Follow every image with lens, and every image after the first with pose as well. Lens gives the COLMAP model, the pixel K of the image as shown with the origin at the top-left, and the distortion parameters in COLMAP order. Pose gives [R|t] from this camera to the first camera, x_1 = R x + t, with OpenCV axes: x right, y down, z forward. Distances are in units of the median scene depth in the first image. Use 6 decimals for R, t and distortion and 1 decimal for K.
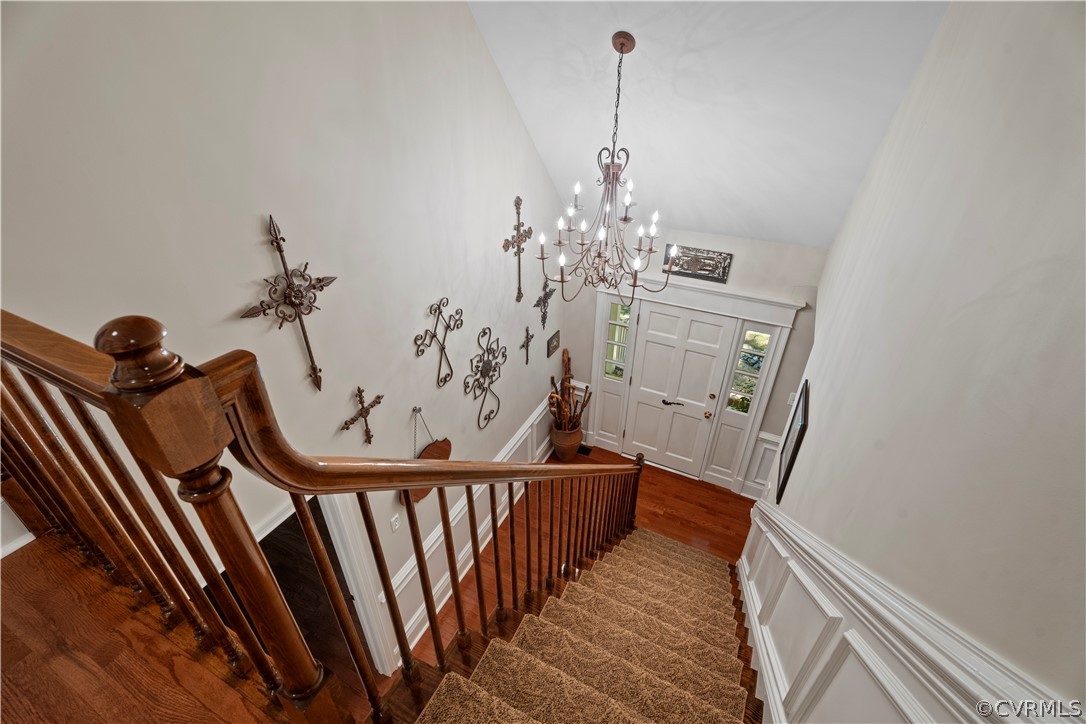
lens RADIAL K [[480.7, 0, 542.4], [0, 480.7, 363.5], [0, 0, 1]] dist [0.004586, -0.000072]
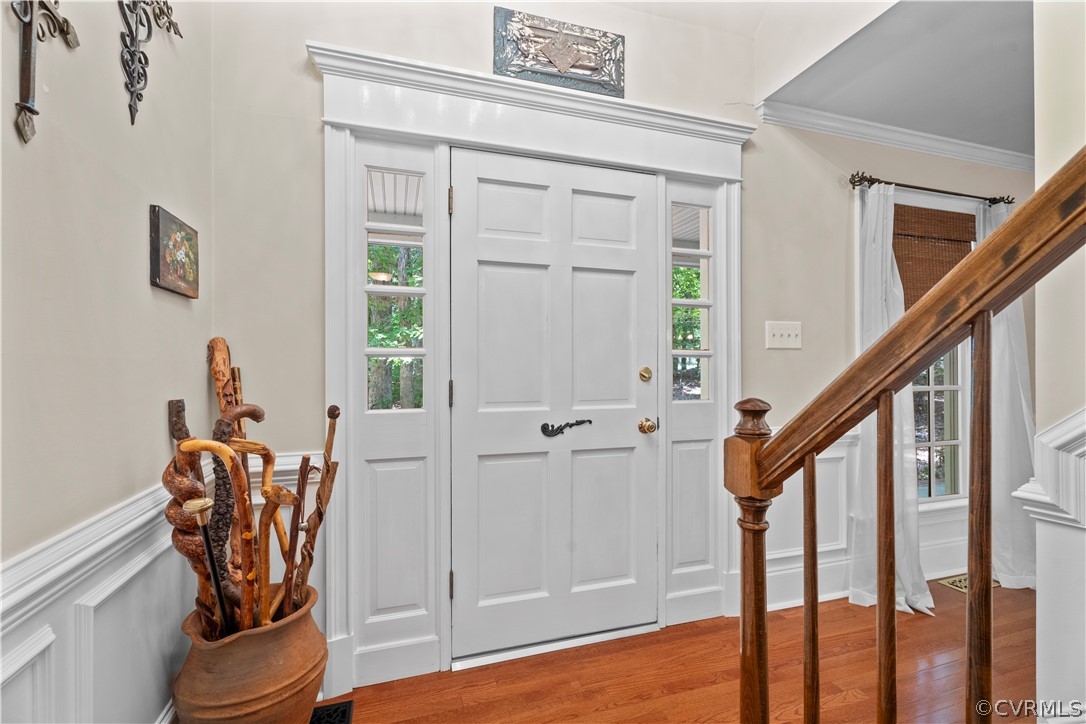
lens RADIAL K [[480.7, 0, 546.1], [0, 480.7, 365.8], [0, 0, 1]] dist [0.004586, -0.000072]
pose [[0.716546, -0.010689, 0.697458, -0.016002], [0.371183, 0.852405, -0.368278, 0.187819], [-0.590580, 0.522773, 0.614755, 0.777082]]
